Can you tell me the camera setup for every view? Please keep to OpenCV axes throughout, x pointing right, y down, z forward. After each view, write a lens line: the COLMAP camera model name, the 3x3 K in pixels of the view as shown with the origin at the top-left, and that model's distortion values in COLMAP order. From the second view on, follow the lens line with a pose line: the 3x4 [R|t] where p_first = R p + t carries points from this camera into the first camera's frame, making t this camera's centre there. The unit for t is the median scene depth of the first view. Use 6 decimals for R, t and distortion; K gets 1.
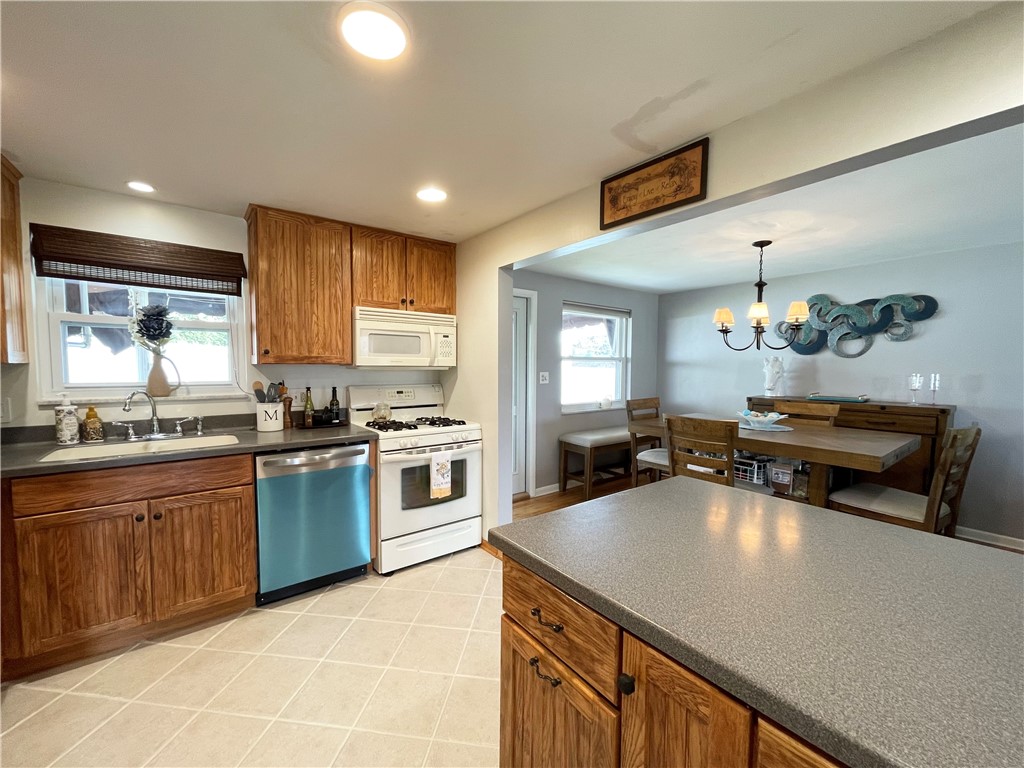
lens RADIAL K [[411.6, 0, 507.3], [0, 411.6, 388.2], [0, 0, 1]] dist [-0.004309, -0.000160]
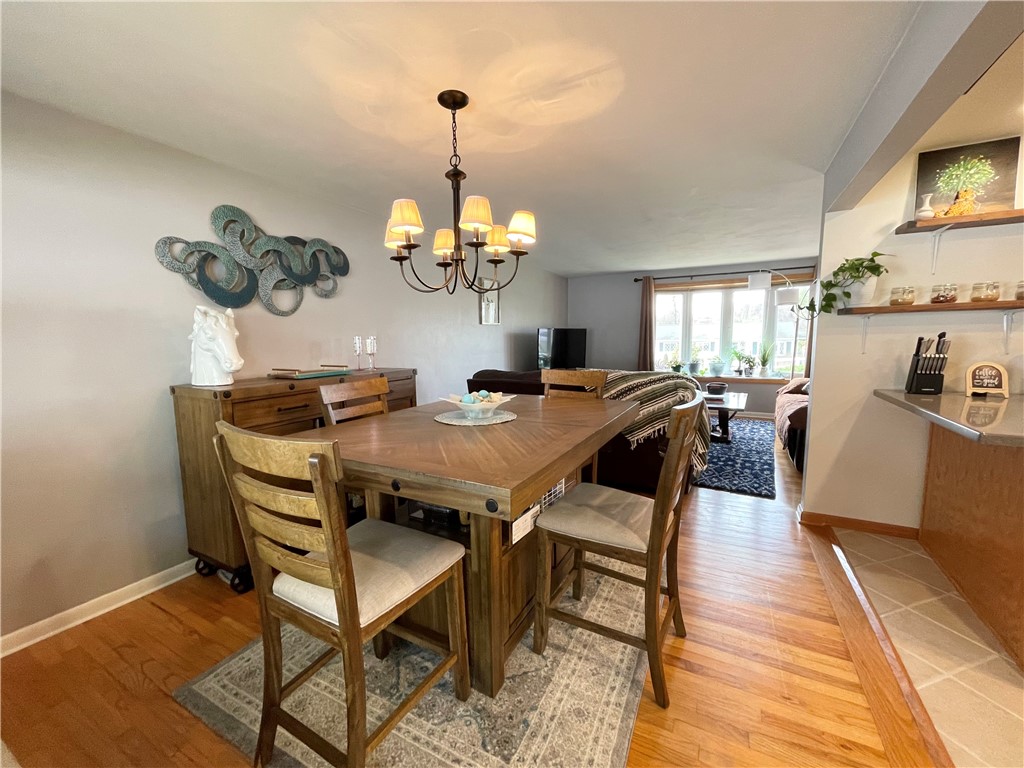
lens RADIAL K [[411.6, 0, 509.8], [0, 411.6, 386.7], [0, 0, 1]] dist [-0.004309, -0.000160]
pose [[-0.408944, -0.103137, 0.906713, 0.030270], [0.064541, 0.987836, 0.141474, -0.031245], [-0.910274, 0.116375, -0.397313, 1.016758]]
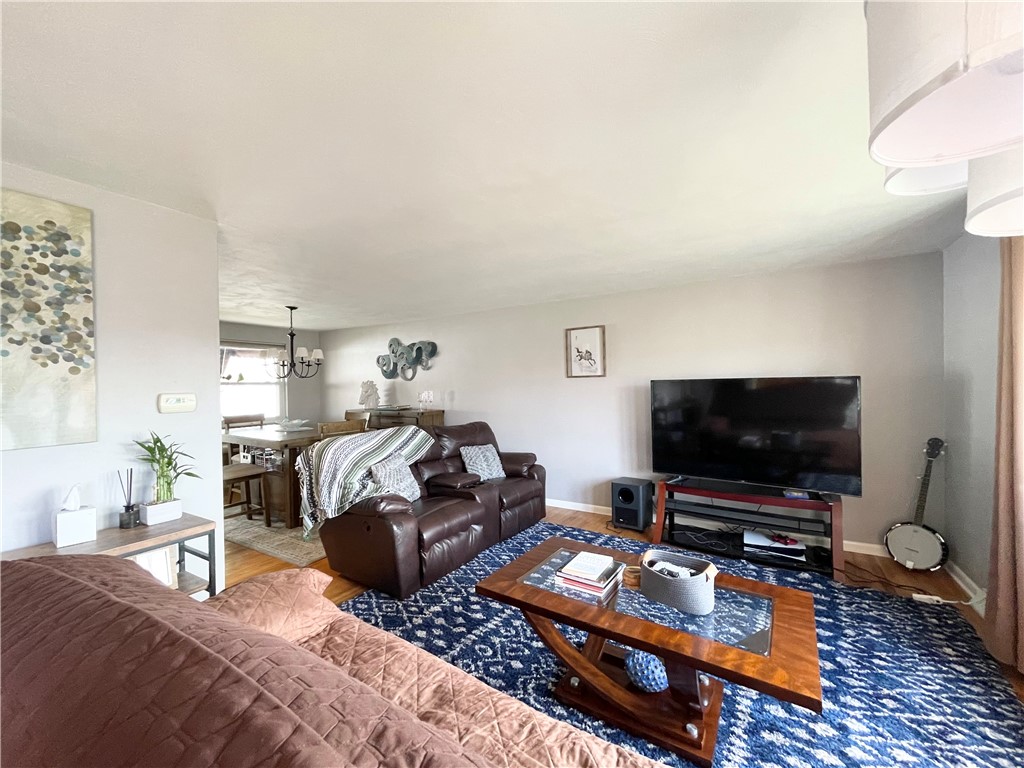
lens RADIAL K [[411.6, 0, 511.5], [0, 411.6, 388.1], [0, 0, 1]] dist [-0.004309, -0.000160]
pose [[0.934455, -0.017858, 0.355633, 0.704672], [0.034586, 0.998571, -0.040734, 0.030012], [-0.354398, 0.050364, 0.933738, -0.591902]]
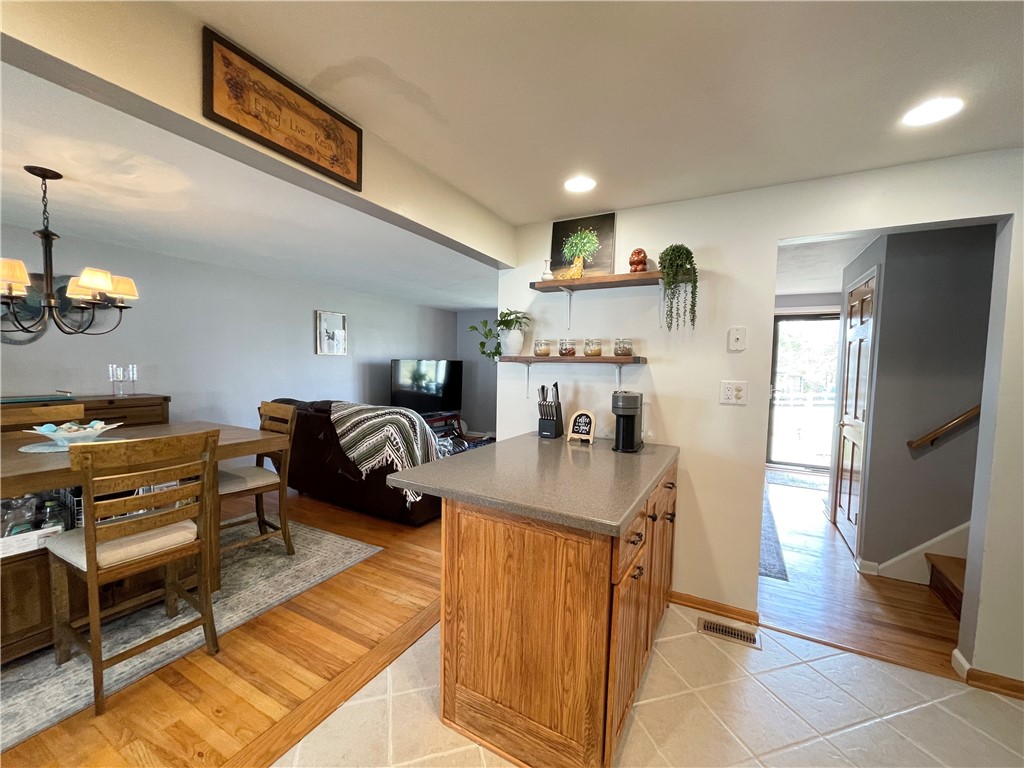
lens RADIAL K [[411.6, 0, 516.0], [0, 411.6, 387.4], [0, 0, 1]] dist [-0.004309, -0.000160]
pose [[-0.411554, -0.063917, 0.909141, -0.268228], [0.029526, 0.996079, 0.083395, -0.033178], [-0.910907, 0.061164, -0.408054, 0.502914]]
